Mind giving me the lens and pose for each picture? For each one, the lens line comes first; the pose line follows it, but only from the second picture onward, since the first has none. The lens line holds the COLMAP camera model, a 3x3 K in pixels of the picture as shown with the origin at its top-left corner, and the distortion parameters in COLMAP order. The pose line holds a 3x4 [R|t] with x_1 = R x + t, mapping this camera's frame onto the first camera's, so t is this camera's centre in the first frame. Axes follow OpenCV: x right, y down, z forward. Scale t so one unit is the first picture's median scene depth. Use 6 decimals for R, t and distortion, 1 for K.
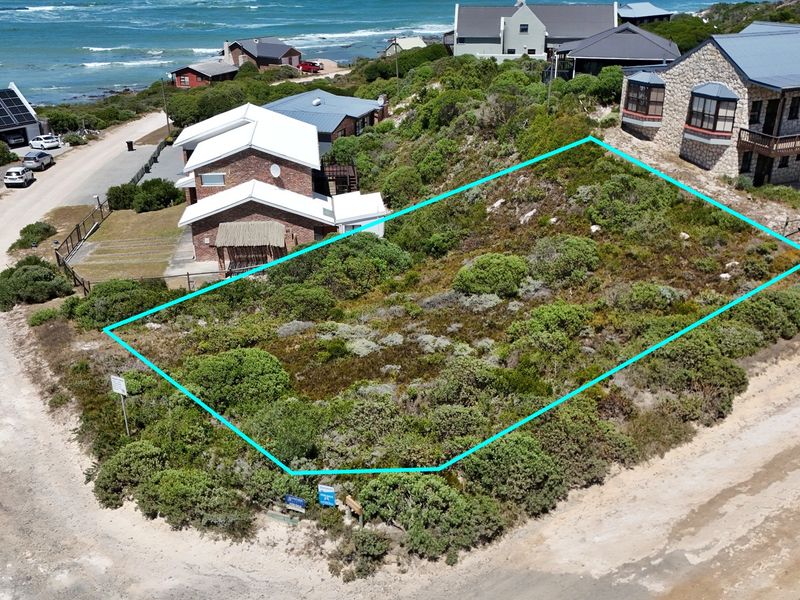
lens RADIAL K [[776.4, 0, 400.0], [0, 776.4, 300.0], [0, 0, 1]] dist [0.142296, -0.276676]
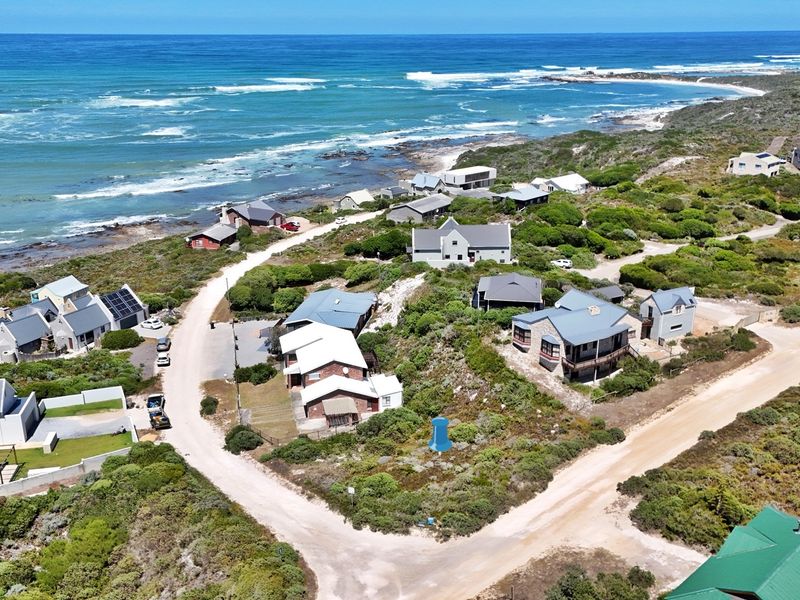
lens RADIAL K [[776.4, 0, 400.0], [0, 776.4, 300.0], [0, 0, 1]] dist [0.142296, -0.276676]
pose [[0.993953, -0.035306, 0.103973, -0.278300], [0.043672, 0.995892, -0.079319, -0.227818], [-0.100746, 0.083380, 0.991412, -1.258309]]
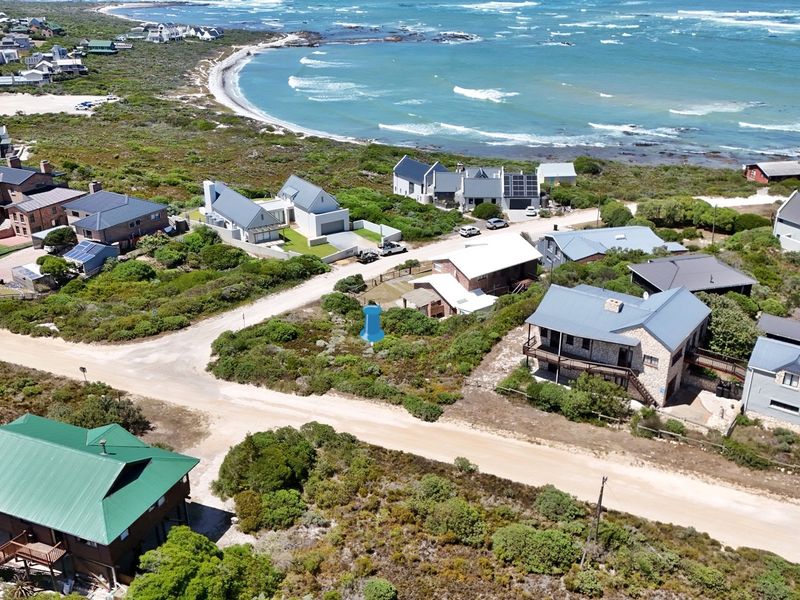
lens RADIAL K [[776.4, 0, 400.0], [0, 776.4, 300.0], [0, 0, 1]] dist [0.142296, -0.276676]
pose [[0.505295, 0.353359, -0.787283, 1.712528], [-0.343932, 0.919193, 0.191822, -0.546667], [0.791446, 0.173845, 0.585995, -0.337430]]
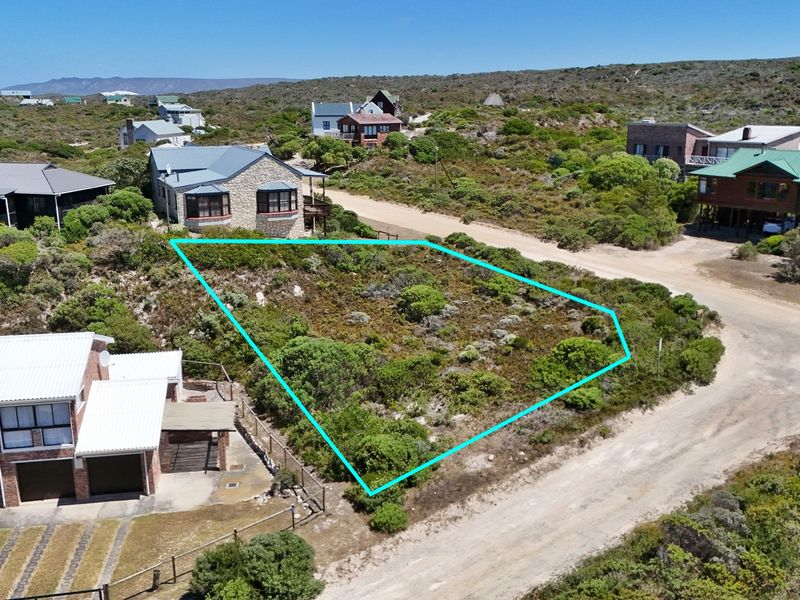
lens RADIAL K [[776.4, 0, 400.0], [0, 776.4, 300.0], [0, 0, 1]] dist [0.142296, -0.276676]
pose [[-0.054226, -0.251494, 0.966339, -1.157589], [0.402302, 0.880239, 0.251661, -0.372648], [-0.913900, 0.402406, 0.053445, 0.834277]]
